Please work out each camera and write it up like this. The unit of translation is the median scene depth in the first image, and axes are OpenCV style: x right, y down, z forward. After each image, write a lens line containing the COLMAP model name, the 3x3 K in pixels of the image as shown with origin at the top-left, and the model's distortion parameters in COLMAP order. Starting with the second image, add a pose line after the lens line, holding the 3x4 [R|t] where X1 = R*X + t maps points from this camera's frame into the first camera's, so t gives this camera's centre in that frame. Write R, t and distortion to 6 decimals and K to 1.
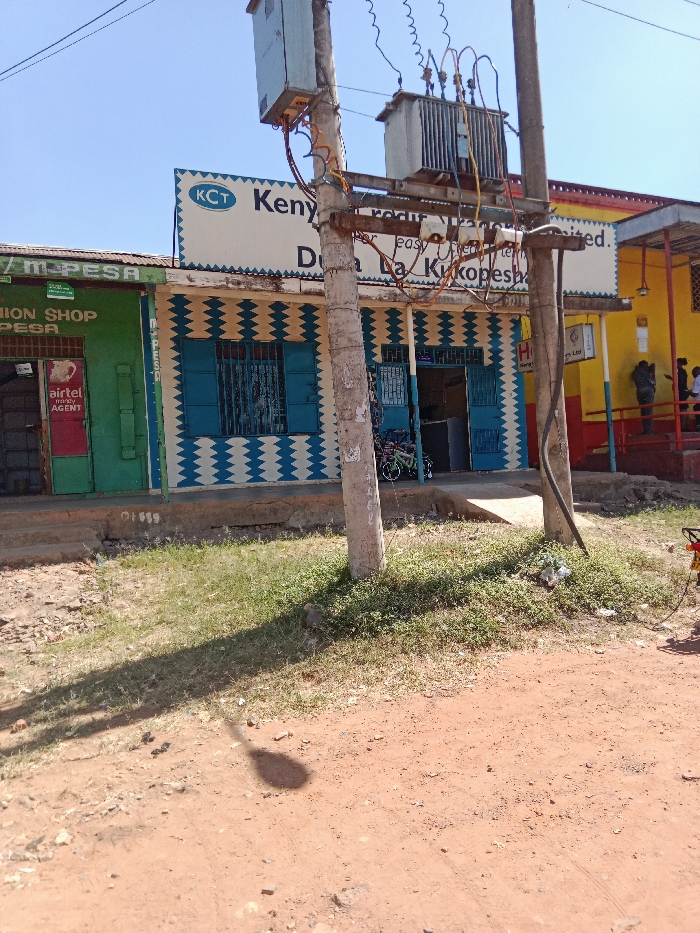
lens RADIAL K [[680.9, 0, 350.4], [0, 680.9, 469.1], [0, 0, 1]] dist [-0.012767, -0.012348]
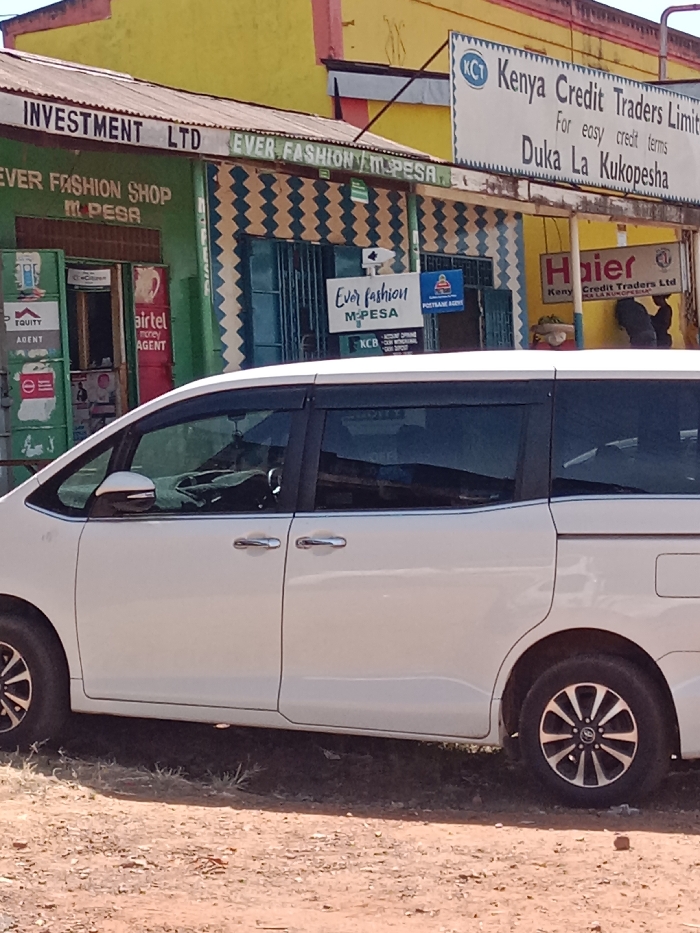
lens RADIAL K [[2295.1, 0, 349.9], [0, 2295.1, 466.1], [0, 0, 1]] dist [-0.098991, 0.000000]
pose [[0.818565, 0.001507, 0.574413, -1.467402], [0.017542, 0.999465, -0.027621, 0.078973], [-0.574147, 0.032686, 0.818100, -0.789223]]
